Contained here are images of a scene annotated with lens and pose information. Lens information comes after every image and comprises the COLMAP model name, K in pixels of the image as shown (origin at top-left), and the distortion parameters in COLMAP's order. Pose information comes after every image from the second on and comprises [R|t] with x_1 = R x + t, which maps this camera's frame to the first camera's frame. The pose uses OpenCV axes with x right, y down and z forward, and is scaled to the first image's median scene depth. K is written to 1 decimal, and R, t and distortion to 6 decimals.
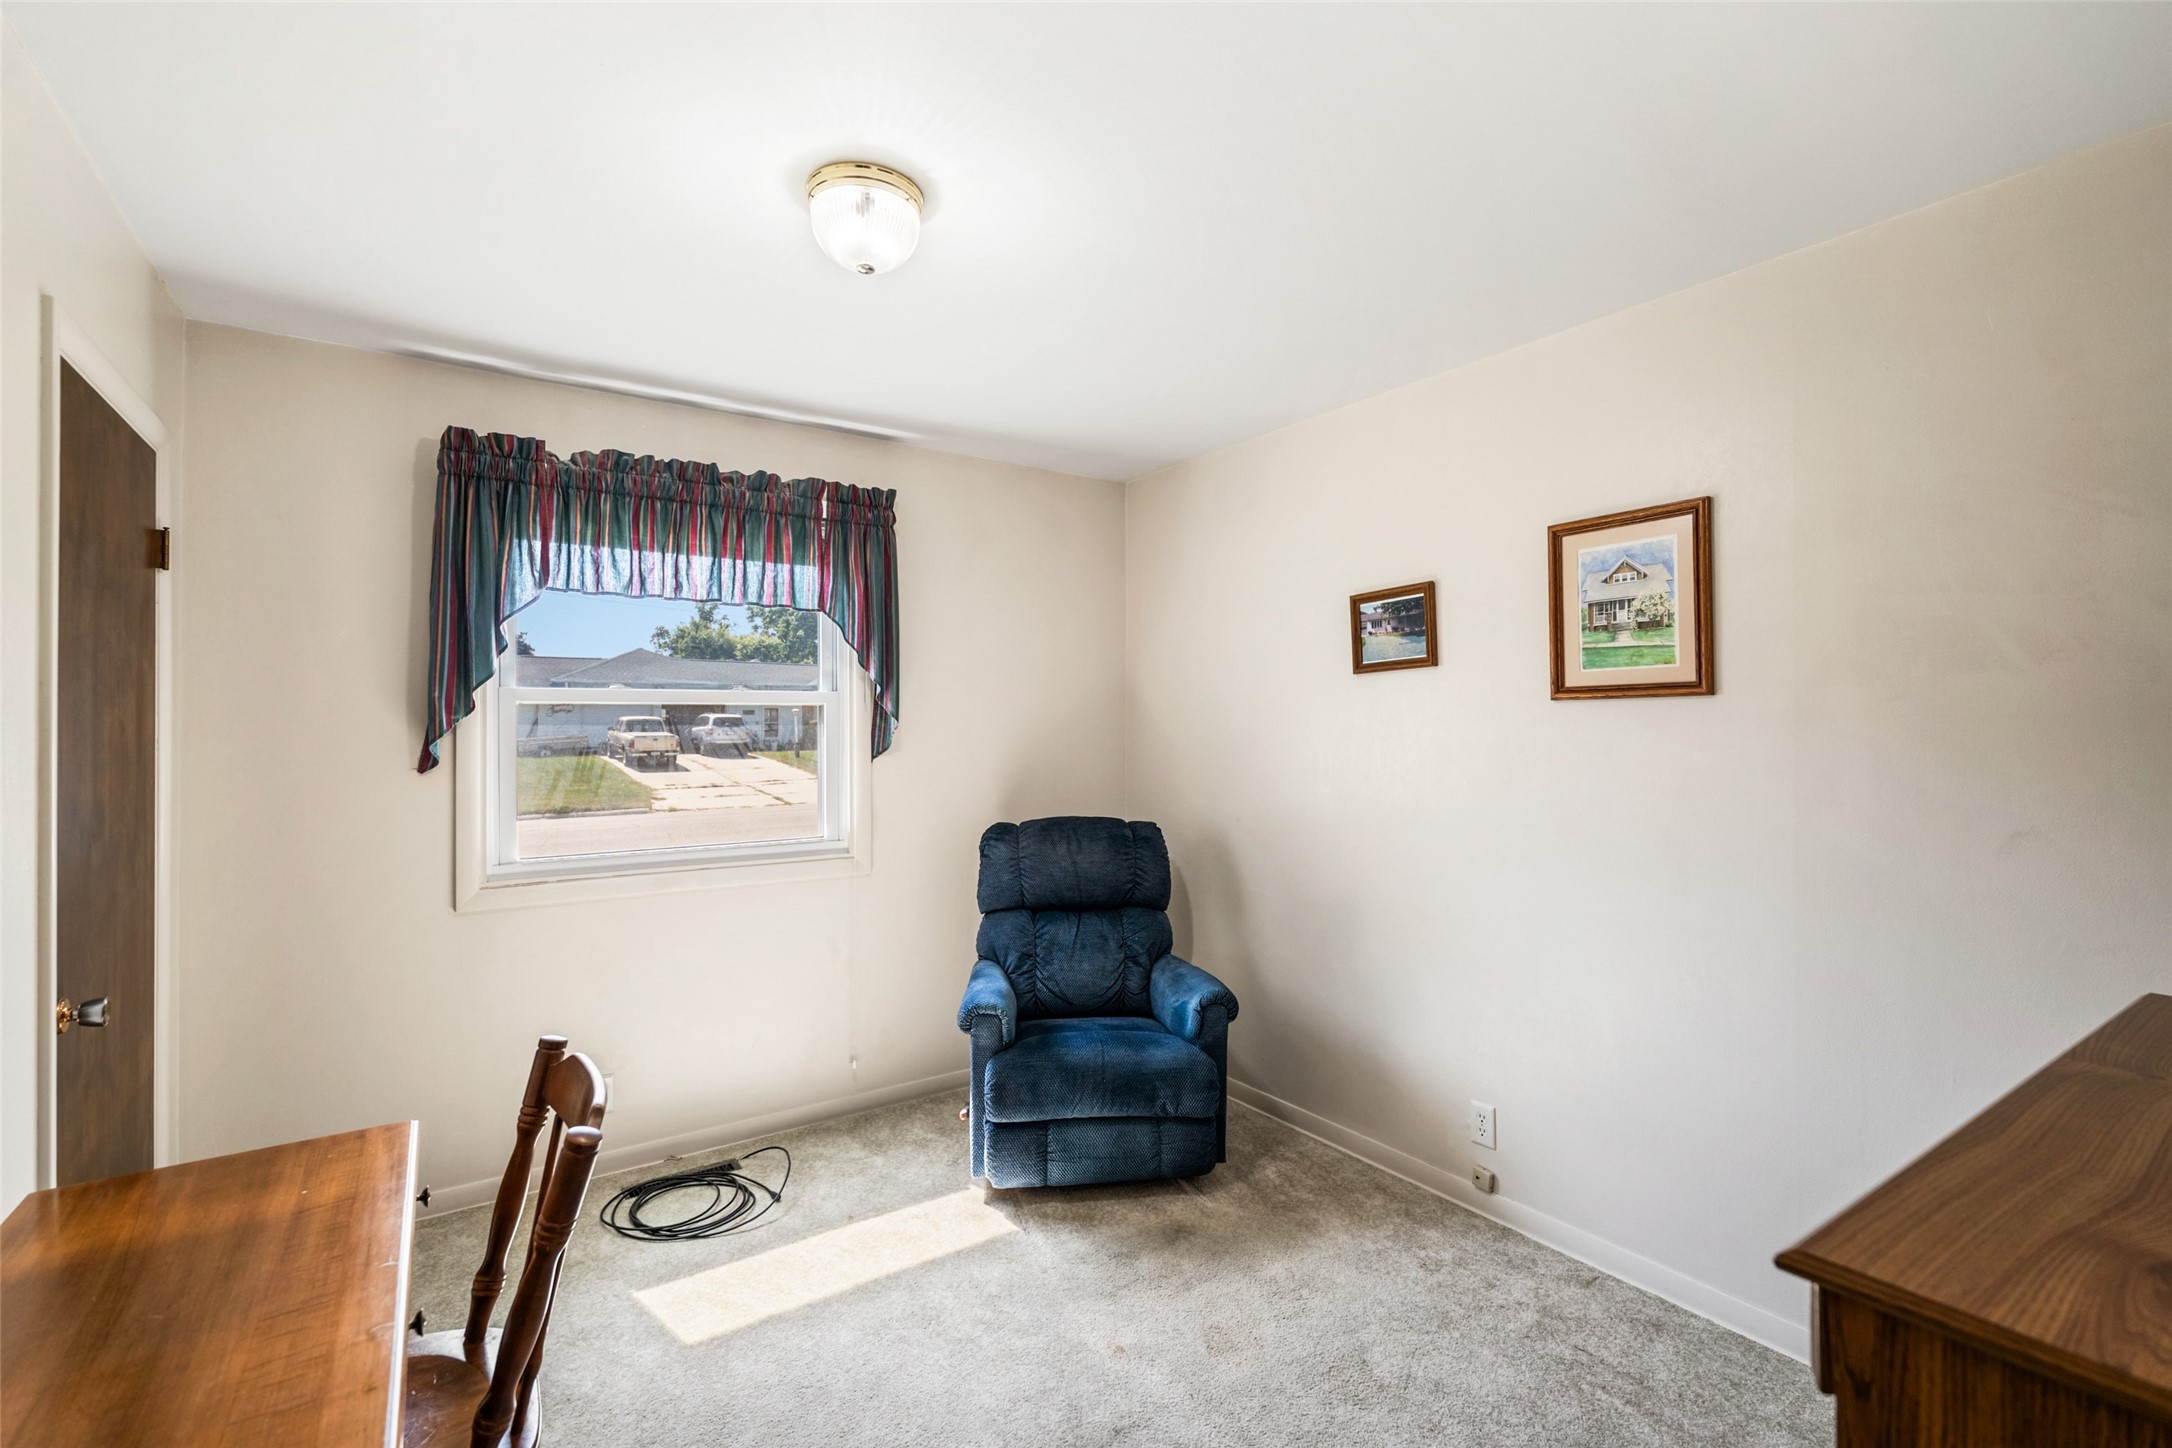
lens RADIAL K [[952.6, 0, 1077.7], [0, 952.6, 713.5], [0, 0, 1]] dist [-0.010783, 0.000099]
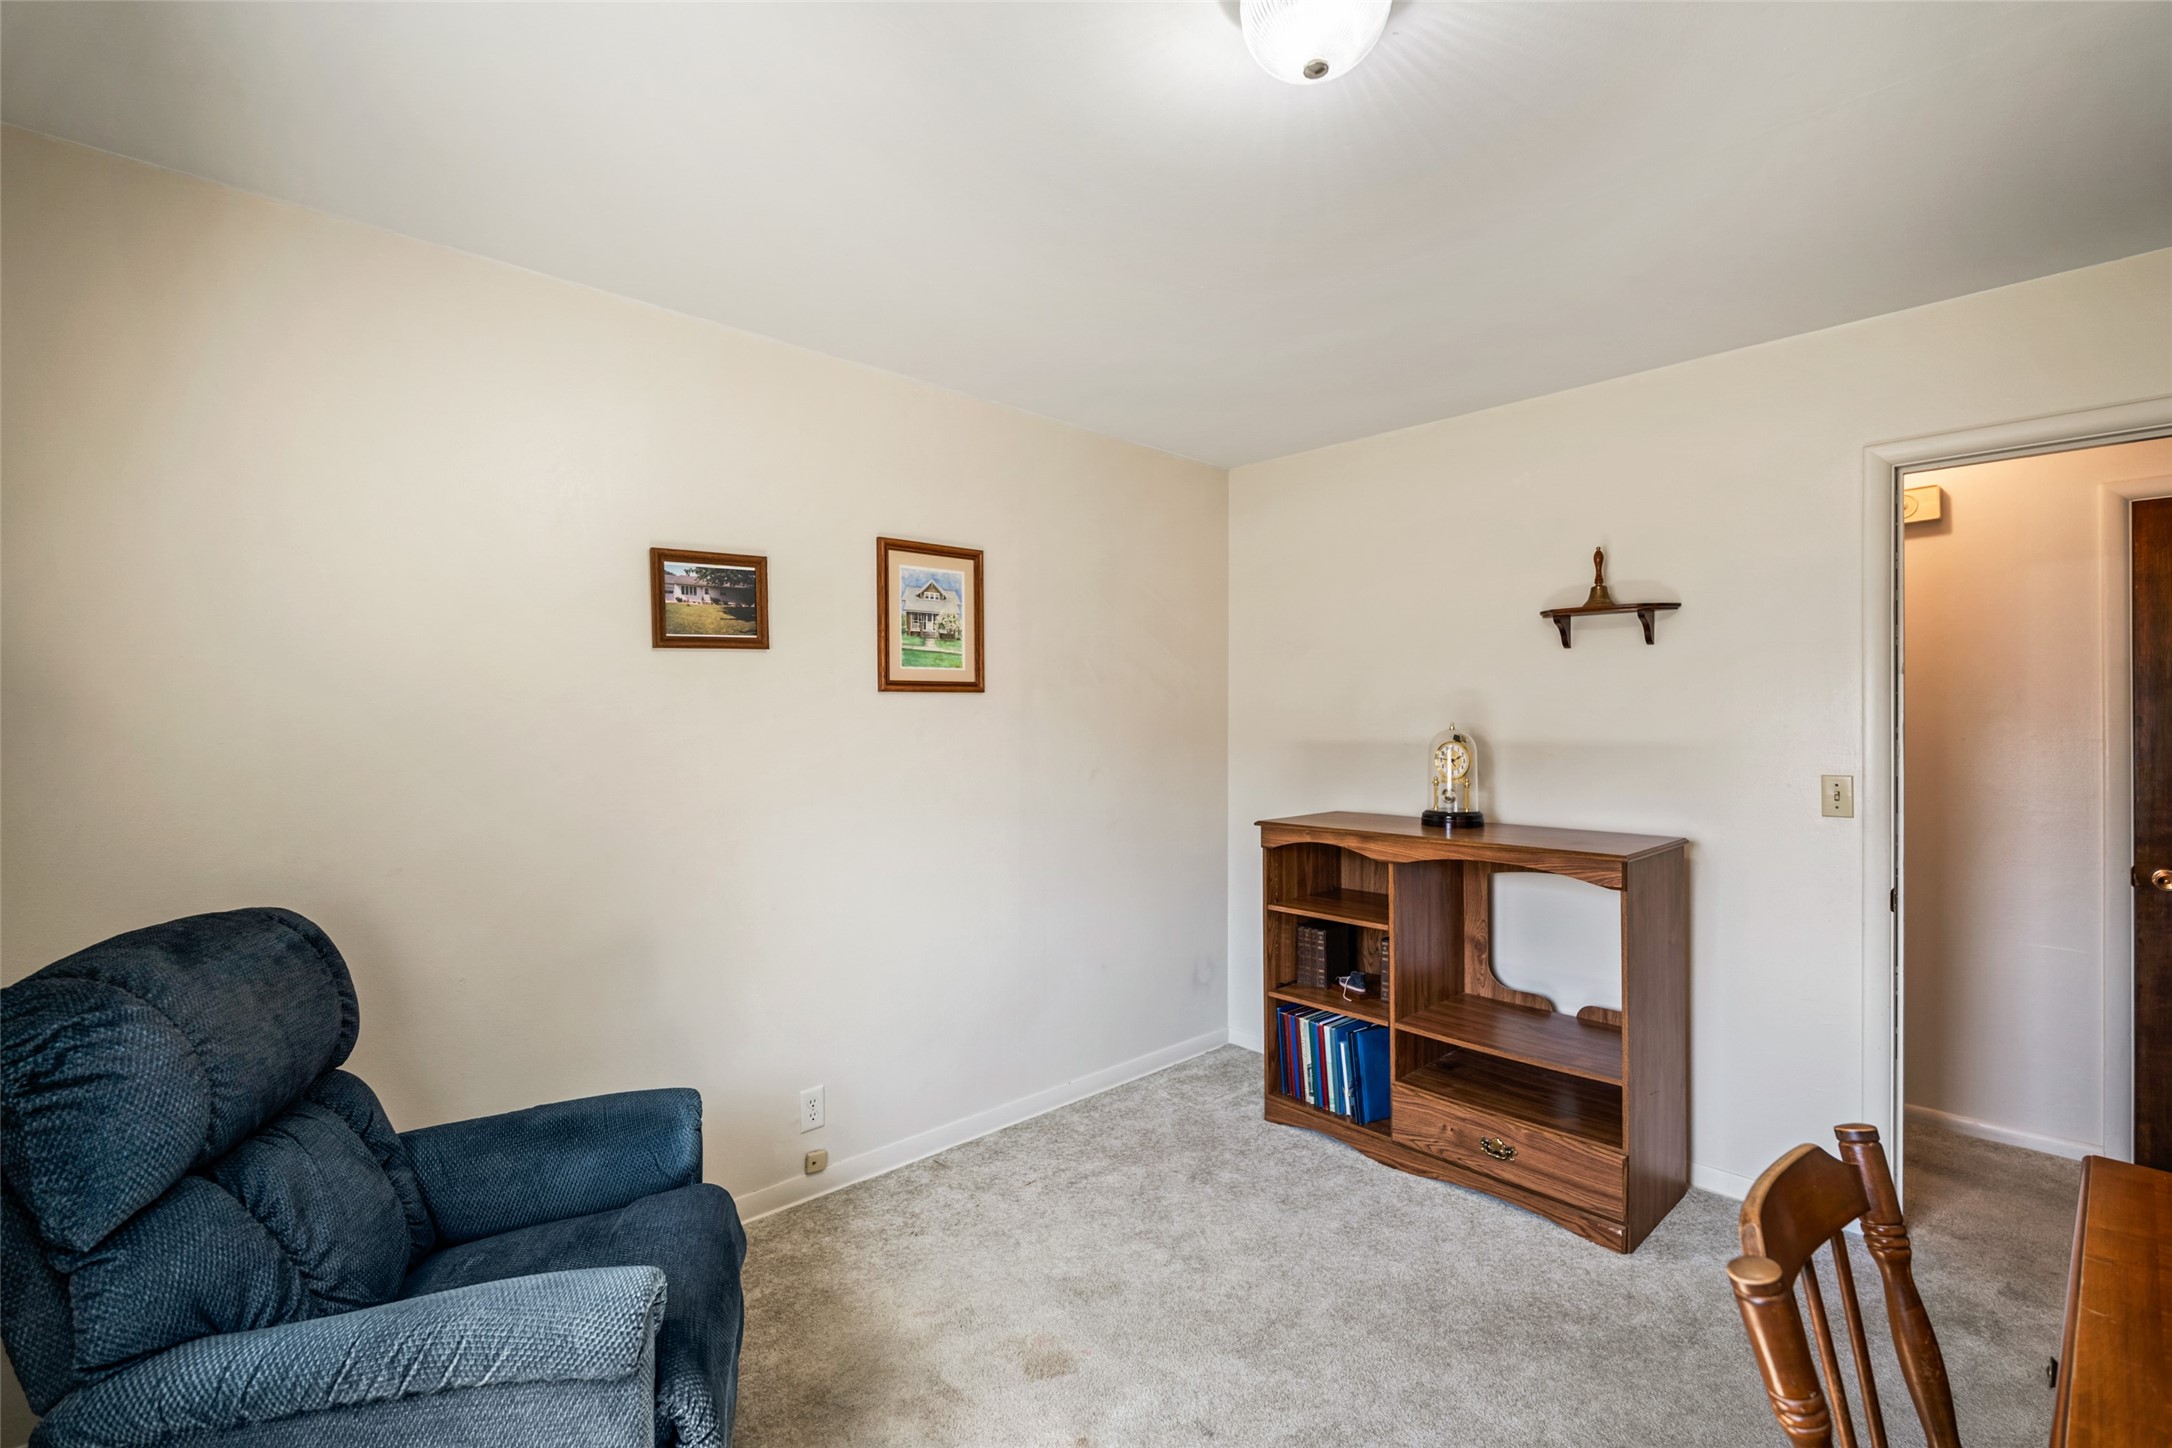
lens RADIAL K [[952.6, 0, 1077.7], [0, 952.6, 713.5], [0, 0, 1]] dist [-0.010783, 0.000099]
pose [[-0.142868, 0.005944, 0.989724, -0.678709], [-0.013493, 0.999877, -0.007953, 0.018838], [-0.989650, -0.014490, -0.142771, 0.960563]]
